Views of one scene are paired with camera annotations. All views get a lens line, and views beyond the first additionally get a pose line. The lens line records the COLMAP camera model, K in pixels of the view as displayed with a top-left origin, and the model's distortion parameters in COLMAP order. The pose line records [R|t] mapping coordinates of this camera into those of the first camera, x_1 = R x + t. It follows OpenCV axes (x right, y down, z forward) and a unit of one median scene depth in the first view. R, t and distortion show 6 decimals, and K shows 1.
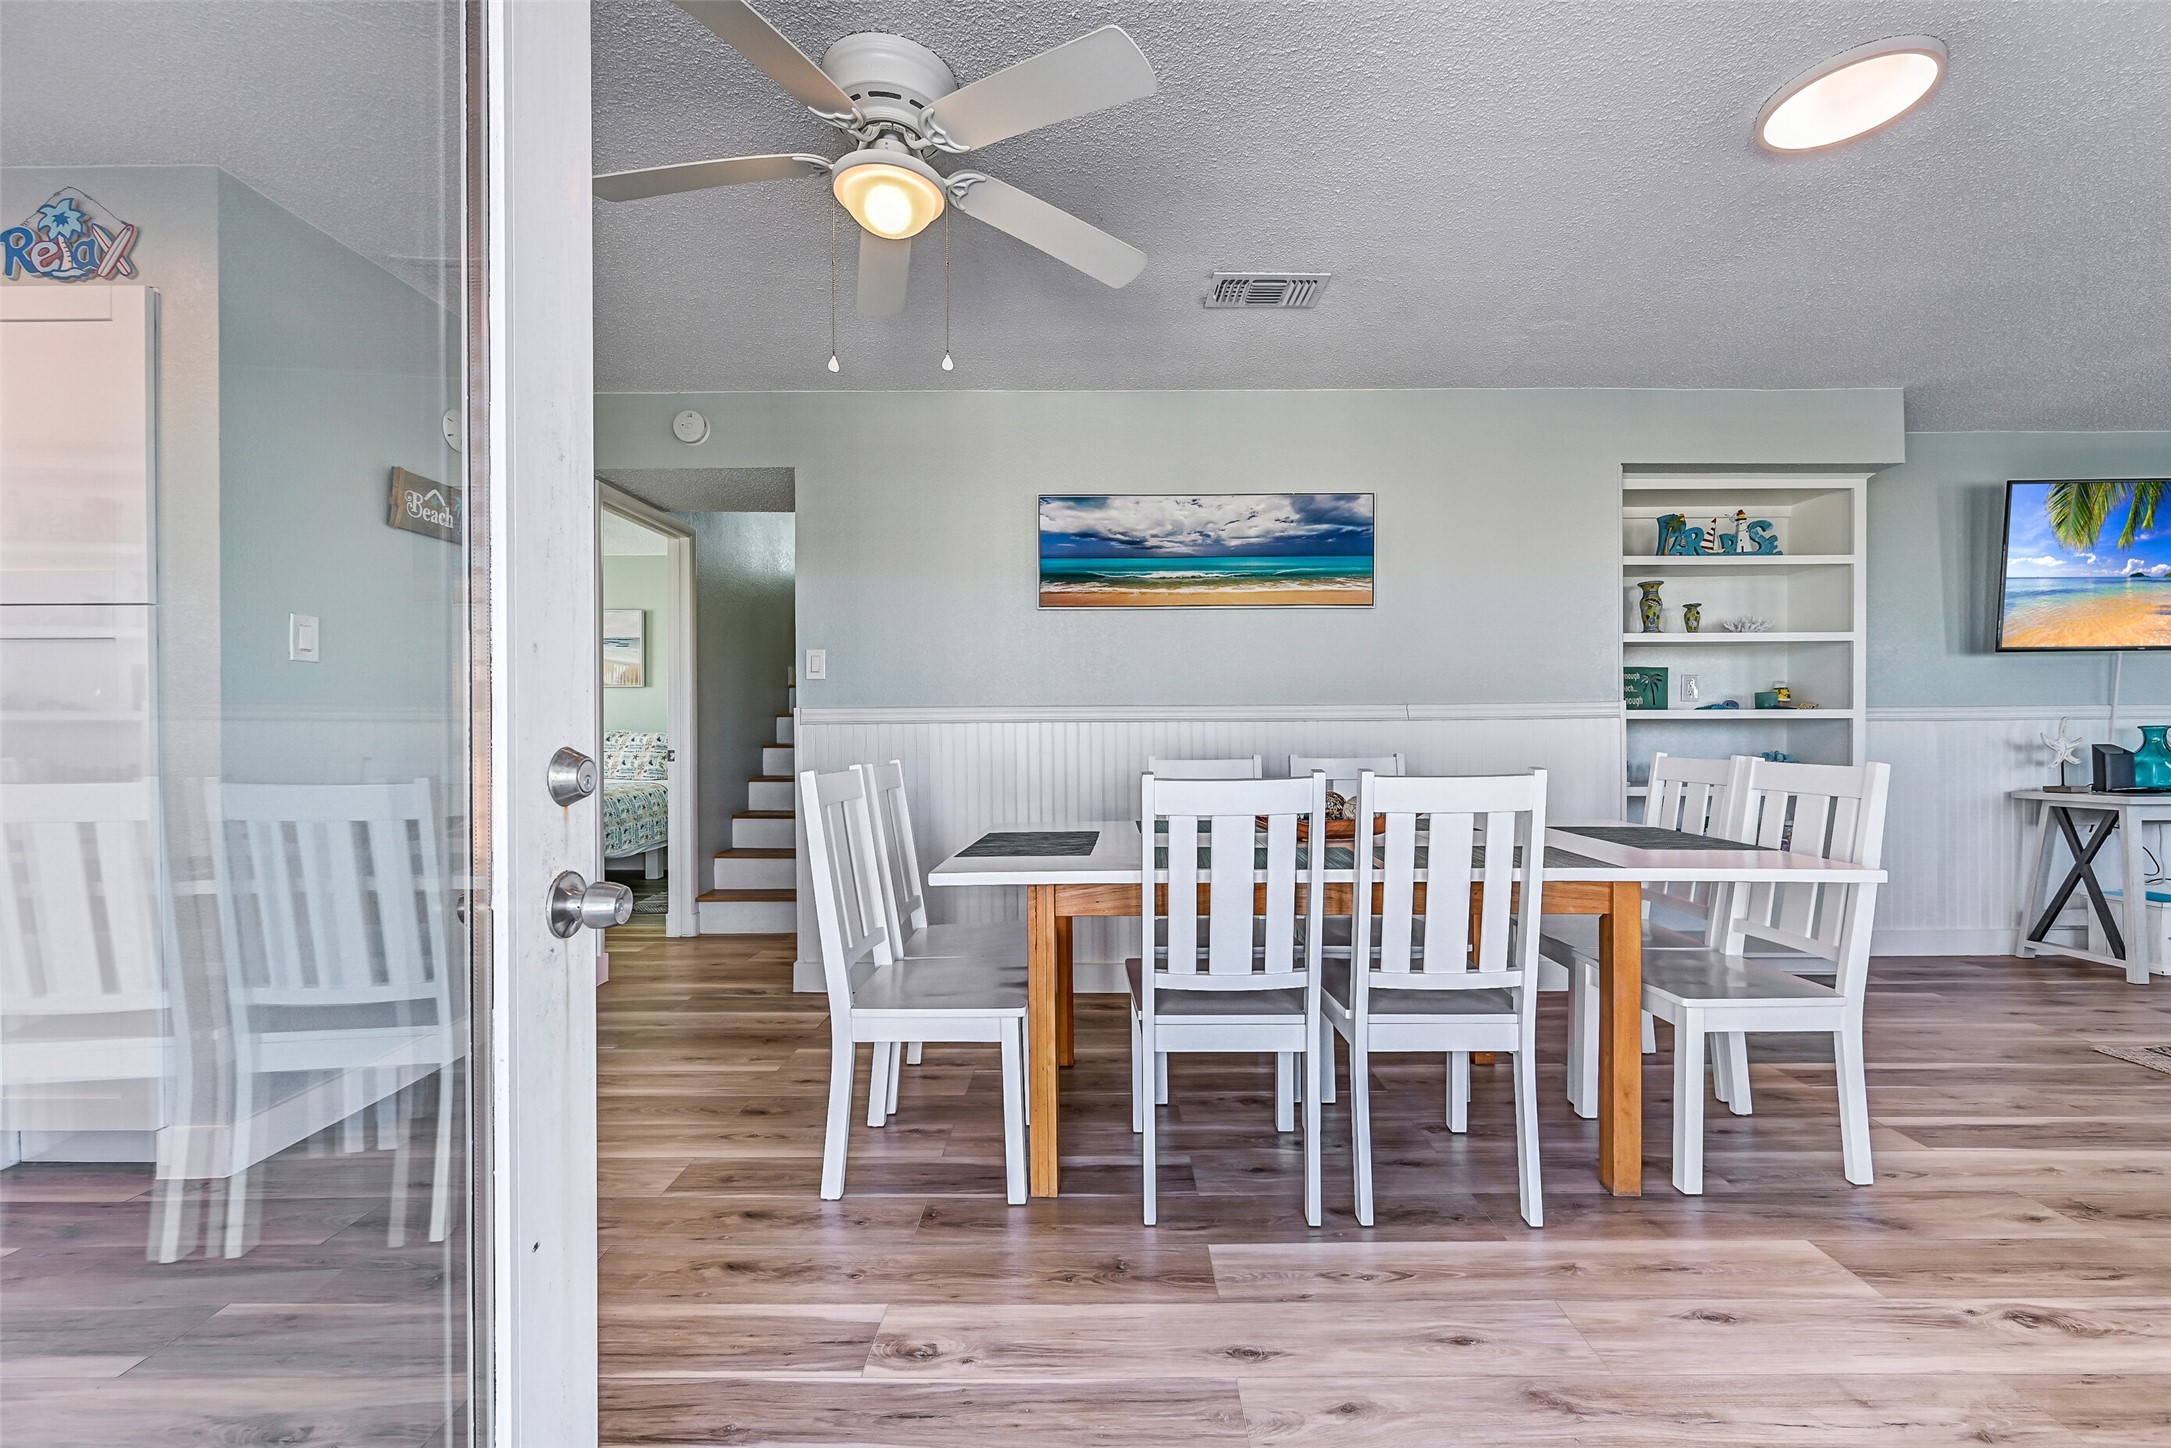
lens RADIAL K [[843.6, 0, 1085.5], [0, 843.6, 724.0], [0, 0, 1]] dist [0.001234, 0.000497]
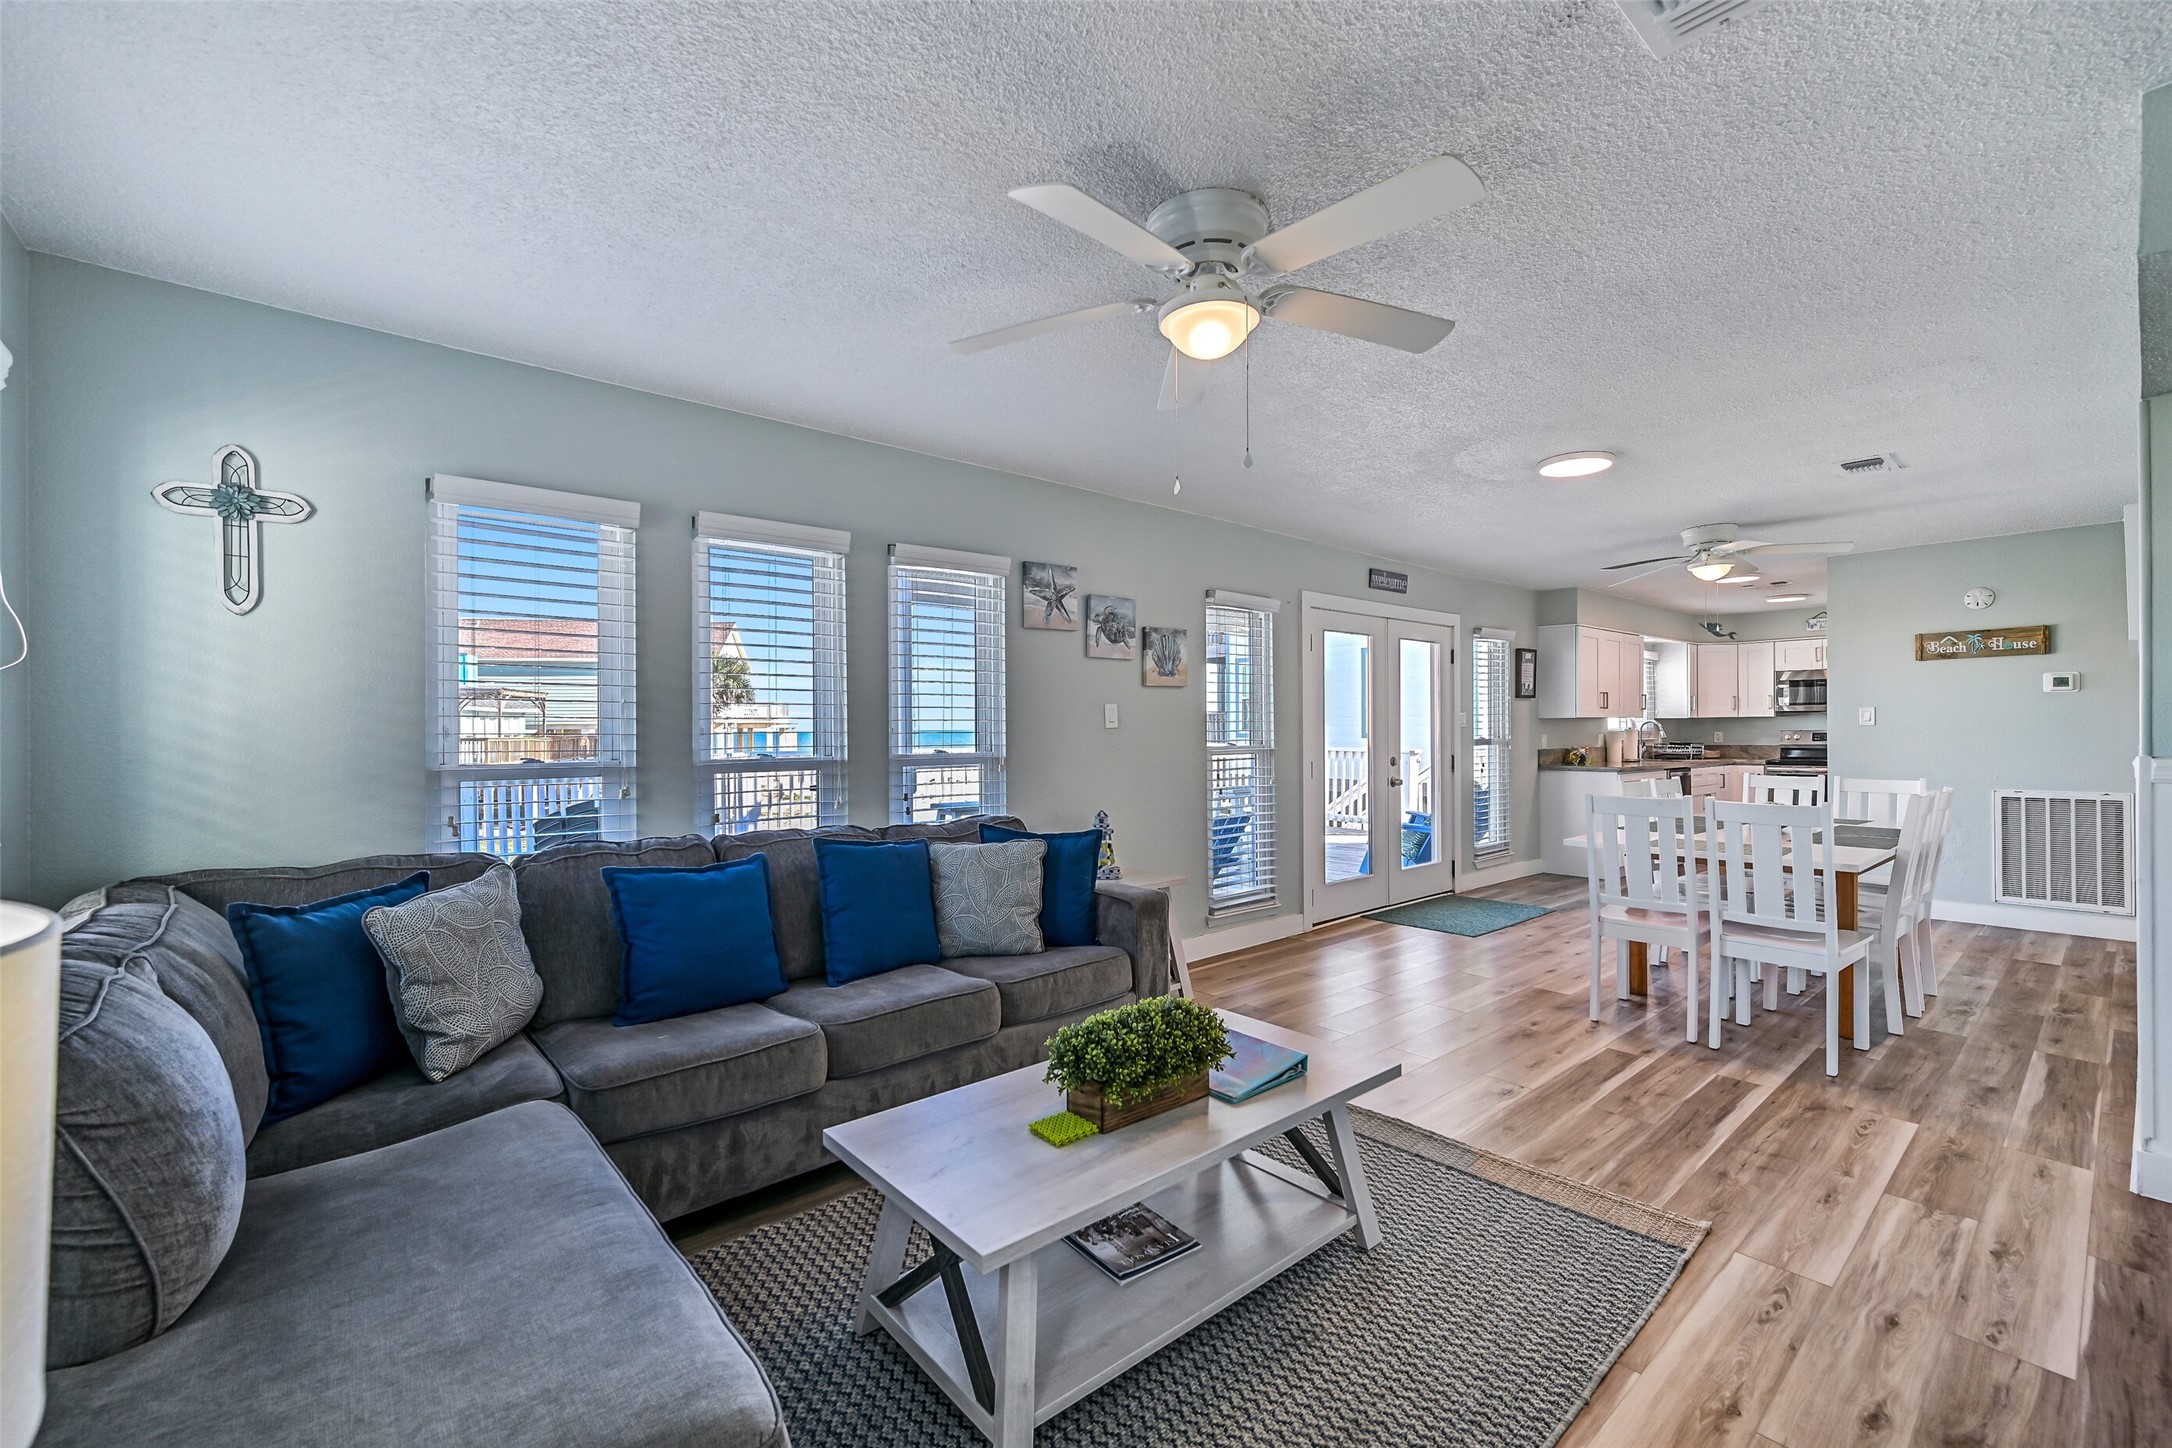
lens RADIAL K [[884.5, 0, 1086.0], [0, 884.5, 724.0], [0, 0, 1]] dist [0.001897, 0.000233]
pose [[-0.765869, 0.003252, -0.642988, 1.783585], [0.011299, 0.999901, -0.008402, -0.057107], [0.642897, -0.013700, -0.765830, 1.051717]]
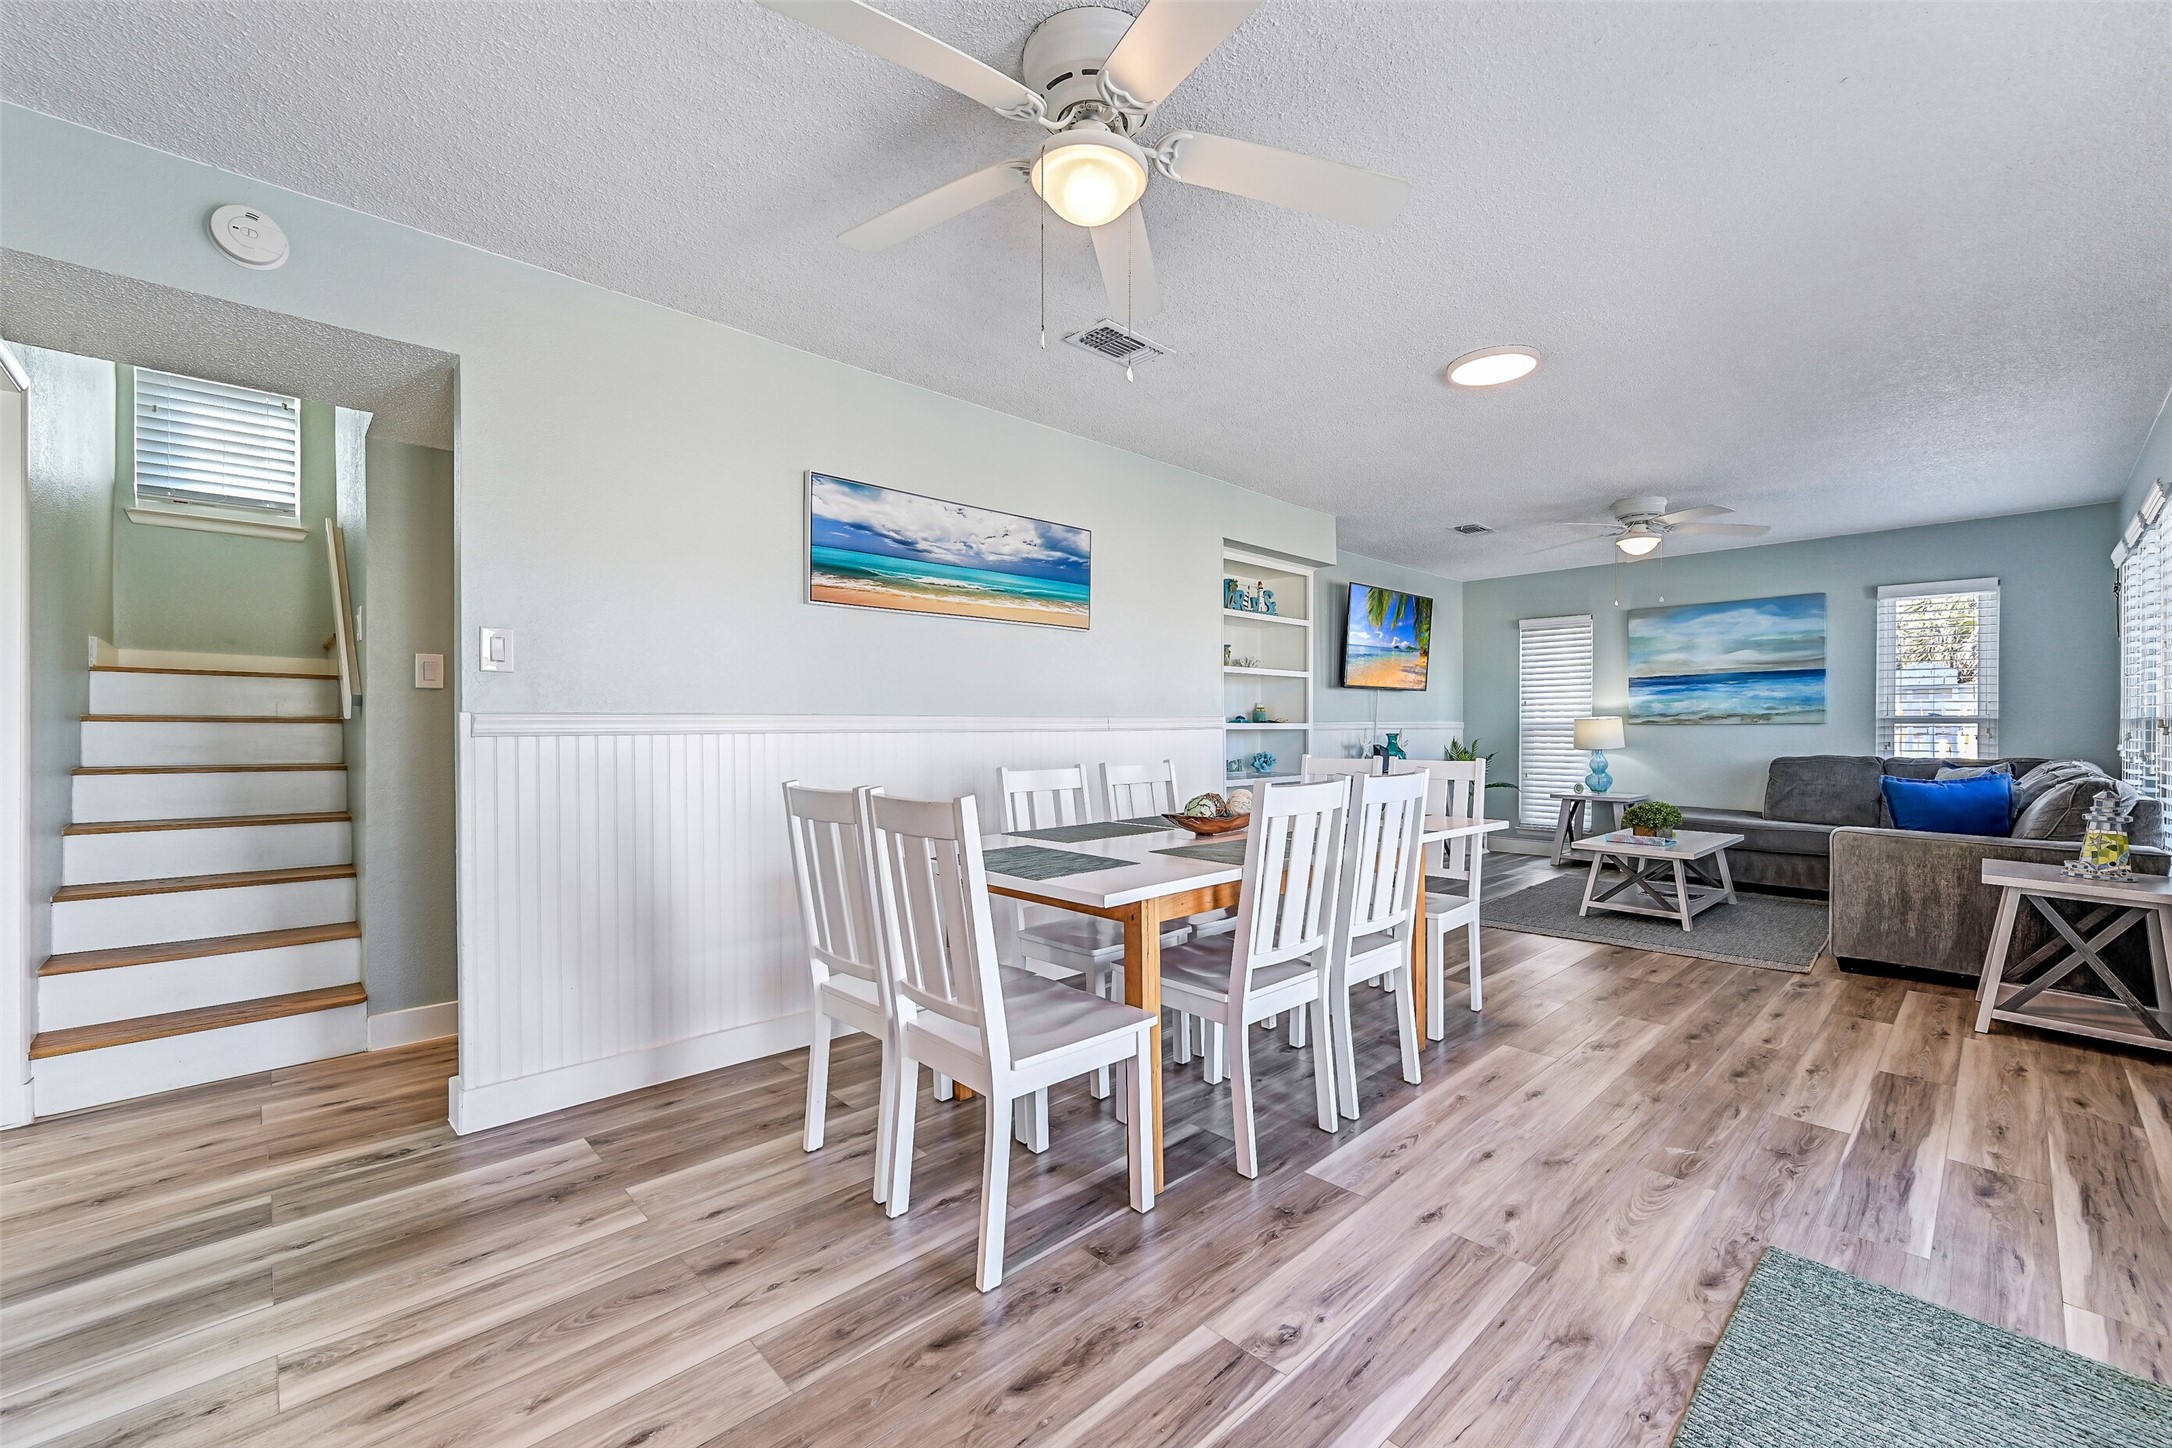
lens RADIAL K [[869.7, 0, 1086.0], [0, 869.7, 724.0], [0, 0, 1]] dist [0.001524, 0.000278]
pose [[0.727616, 0.005212, 0.685964, -0.457662], [-0.000325, 0.999974, -0.007254, -0.005227], [-0.685984, 0.005055, 0.727599, 0.152229]]
